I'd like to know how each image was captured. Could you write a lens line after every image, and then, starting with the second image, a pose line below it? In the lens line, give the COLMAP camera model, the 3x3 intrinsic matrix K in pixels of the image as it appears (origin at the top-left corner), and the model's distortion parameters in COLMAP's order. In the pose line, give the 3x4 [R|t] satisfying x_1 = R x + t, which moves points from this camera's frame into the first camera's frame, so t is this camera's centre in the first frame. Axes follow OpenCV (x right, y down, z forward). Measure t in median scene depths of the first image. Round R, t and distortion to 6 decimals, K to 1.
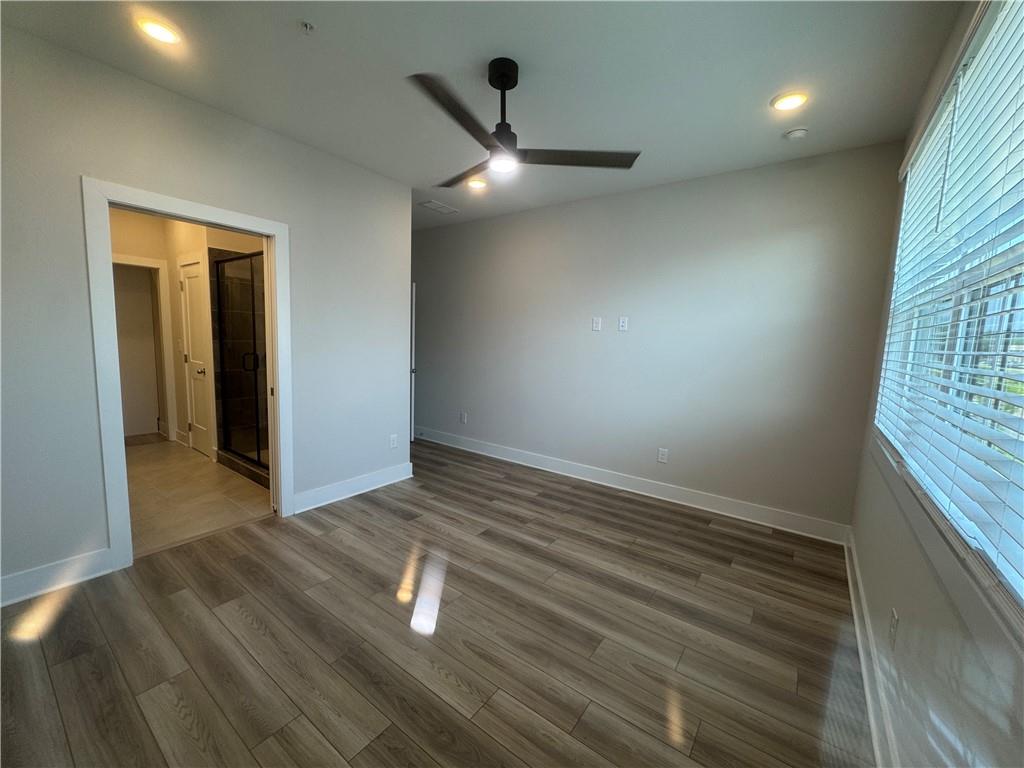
lens RADIAL K [[414.4, 0, 512.0], [0, 414.4, 384.0], [0, 0, 1]] dist [-0.013804, -0.000025]
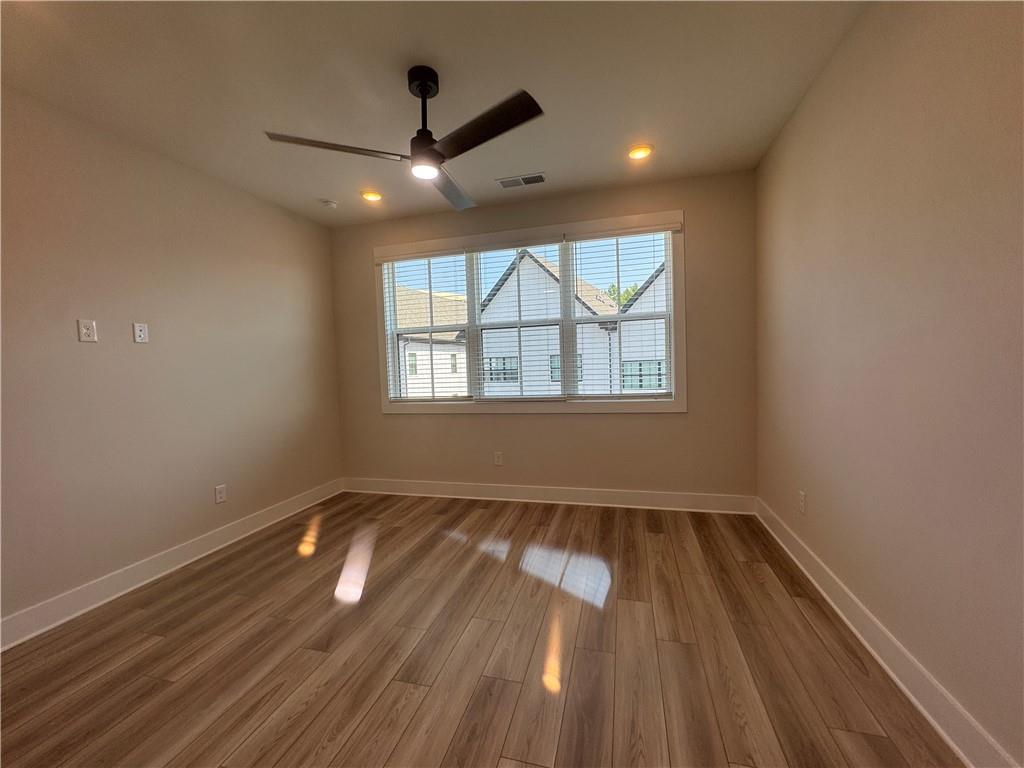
lens RADIAL K [[410.7, 0, 512.0], [0, 410.7, 384.0], [0, 0, 1]] dist [-0.003615, 0.000321]
pose [[-0.362754, -0.071047, 0.929173, -0.702451], [0.127537, 0.983922, 0.125024, -0.087101], [-0.923116, 0.163857, -0.347861, 0.824187]]
